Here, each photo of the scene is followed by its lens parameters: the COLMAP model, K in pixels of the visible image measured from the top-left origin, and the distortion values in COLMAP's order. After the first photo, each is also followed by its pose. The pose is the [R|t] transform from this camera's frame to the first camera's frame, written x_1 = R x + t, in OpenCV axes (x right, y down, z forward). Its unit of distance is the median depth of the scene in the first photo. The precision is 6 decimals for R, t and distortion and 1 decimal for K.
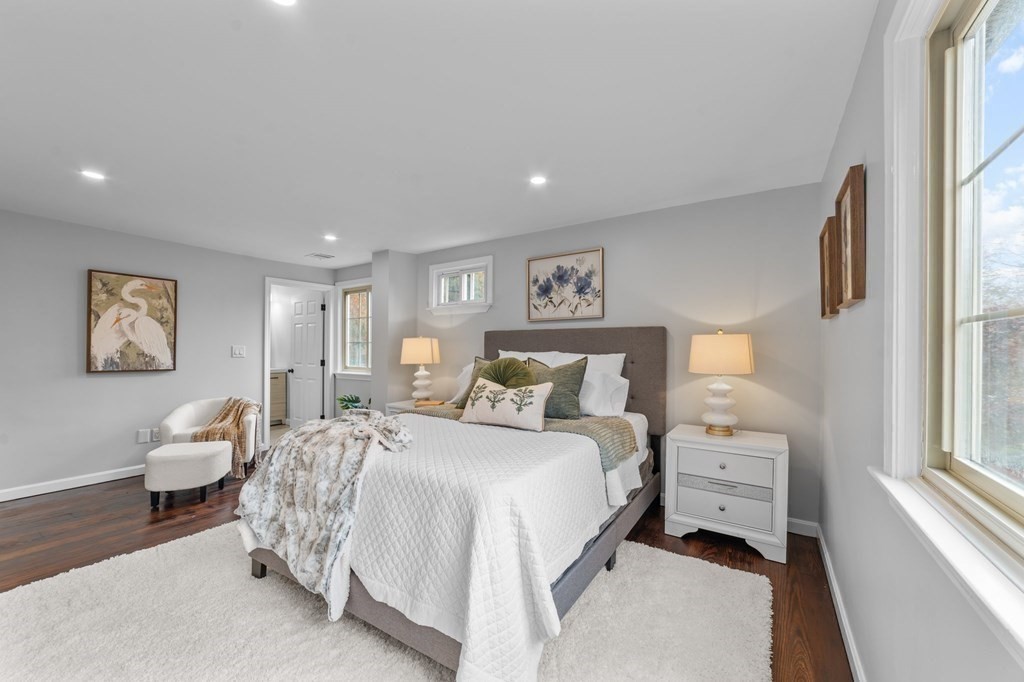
lens RADIAL K [[392.1, 0, 516.2], [0, 392.1, 335.4], [0, 0, 1]] dist [-0.029643, 0.010743]
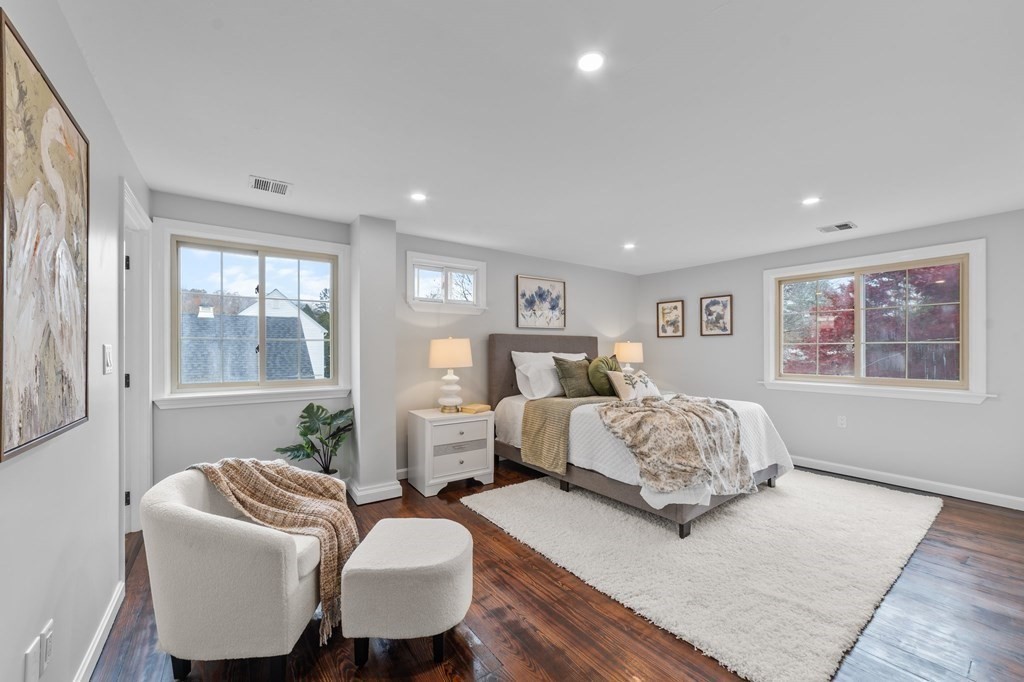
lens RADIAL K [[395.4, 0, 505.6], [0, 395.4, 348.3], [0, 0, 1]] dist [-0.008041, 0.000518]
pose [[0.371939, 0.000470, 0.928257, -1.162508], [-0.031623, 0.999426, 0.012164, 0.016357], [-0.927719, -0.033878, 0.371740, 0.607142]]
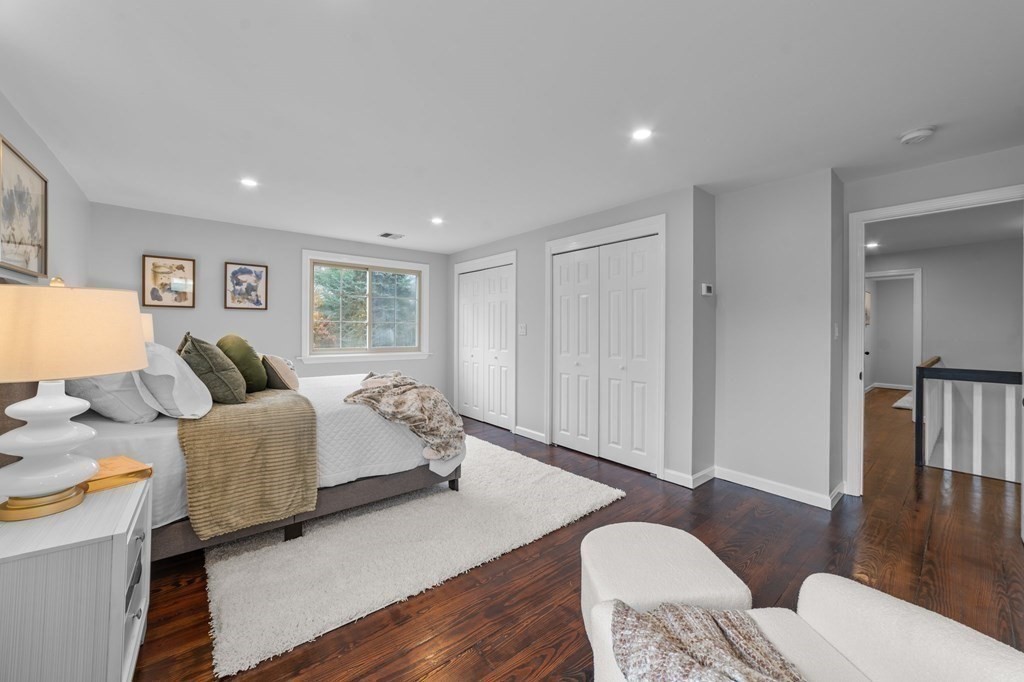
lens RADIAL K [[392.1, 0, 516.2], [0, 392.1, 335.4], [0, 0, 1]] dist [-0.029643, 0.010743]
pose [[-0.951496, -0.016239, 0.307232, -0.753715], [-0.022284, 0.999621, -0.016177, 0.044439], [-0.306852, -0.022238, -0.951497, 1.295376]]
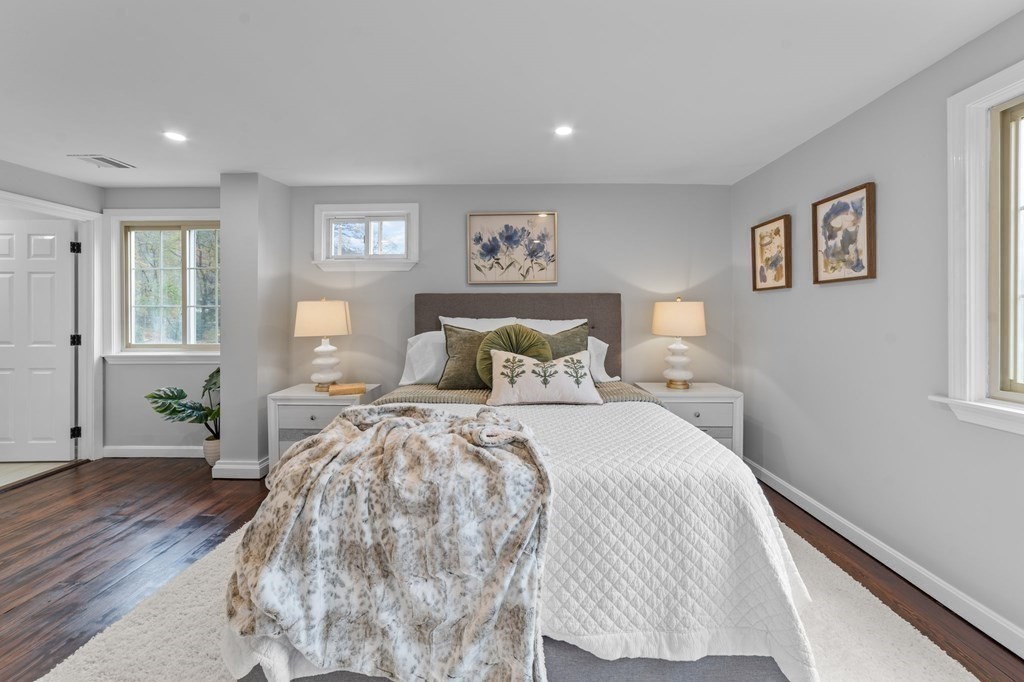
lens RADIAL K [[393.0, 0, 510.9], [0, 393.0, 311.0], [0, 0, 1]] dist [-0.029736, 0.014493]
pose [[0.844484, 0.001258, 0.535579, -0.380292], [-0.014067, 0.999704, 0.019833, 0.006856], [-0.535396, -0.024283, 0.844252, 0.208492]]
